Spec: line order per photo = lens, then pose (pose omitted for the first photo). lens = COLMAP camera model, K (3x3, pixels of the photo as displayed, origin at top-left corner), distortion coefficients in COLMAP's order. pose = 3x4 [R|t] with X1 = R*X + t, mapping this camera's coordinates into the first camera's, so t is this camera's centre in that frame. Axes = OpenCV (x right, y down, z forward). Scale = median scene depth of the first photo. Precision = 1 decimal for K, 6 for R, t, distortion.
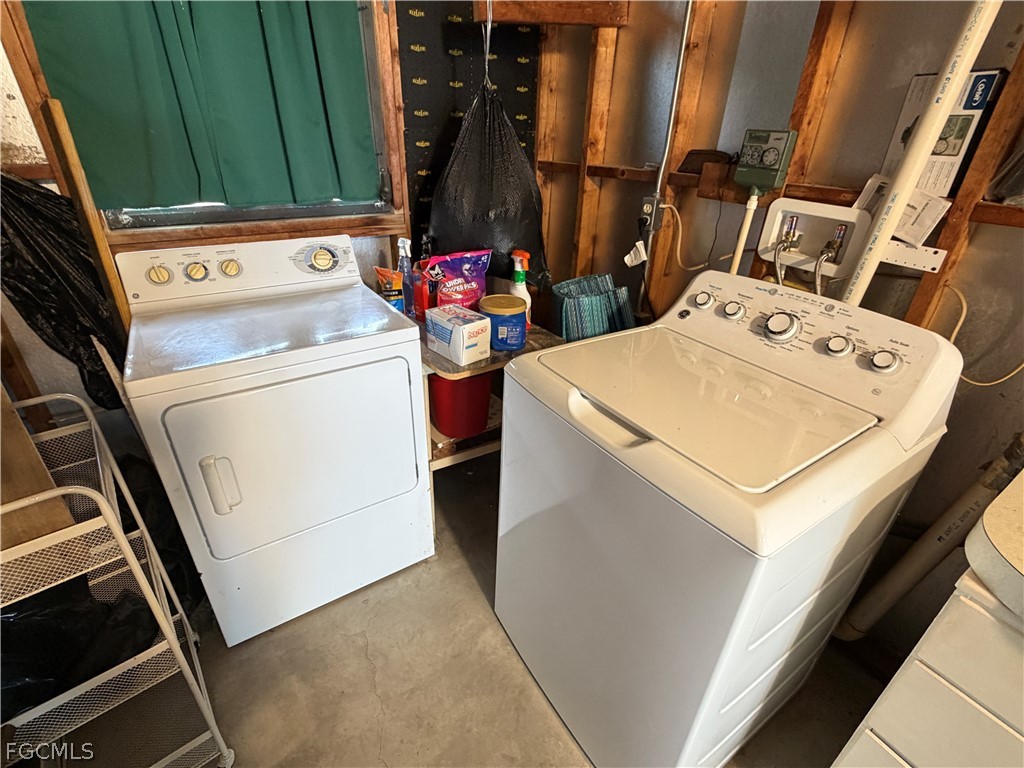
lens RADIAL K [[469.3, 0, 512.5], [0, 469.3, 383.2], [0, 0, 1]] dist [-0.011346, -0.001680]
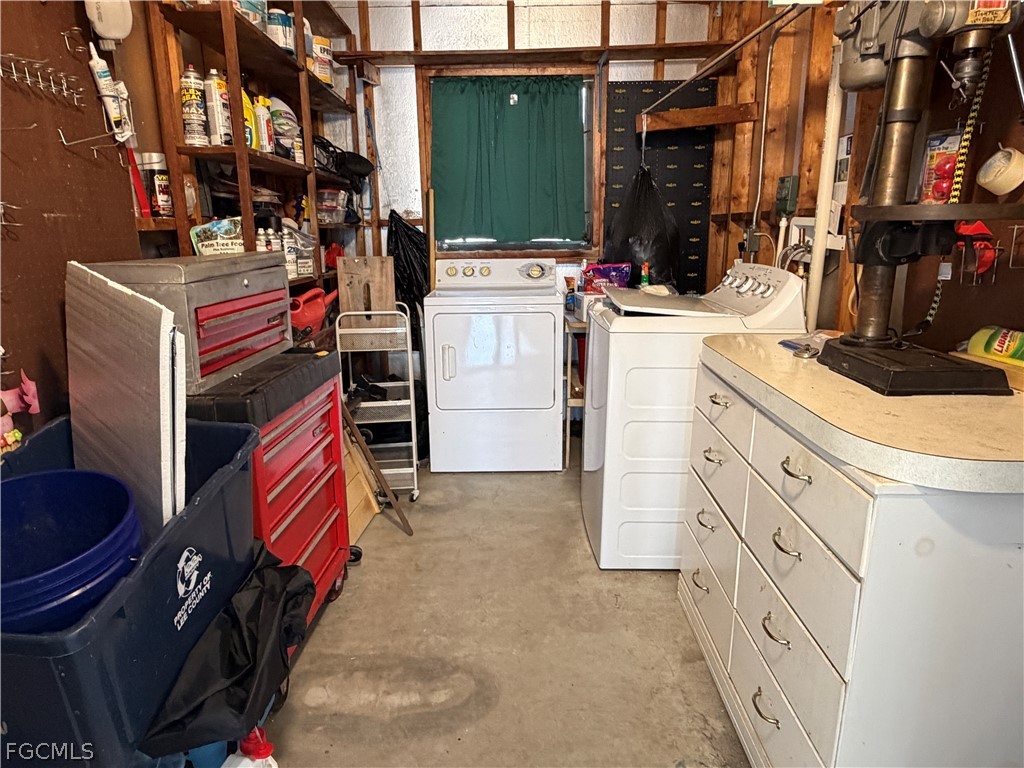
lens RADIAL K [[654.0, 0, 510.3], [0, 654.0, 386.4], [0, 0, 1]] dist [-0.051918, -0.001531]
pose [[0.829656, 0.090083, -0.550959, 0.793036], [-0.226471, 0.956353, -0.184662, 0.548190], [0.510276, 0.277982, 0.813845, -0.763404]]
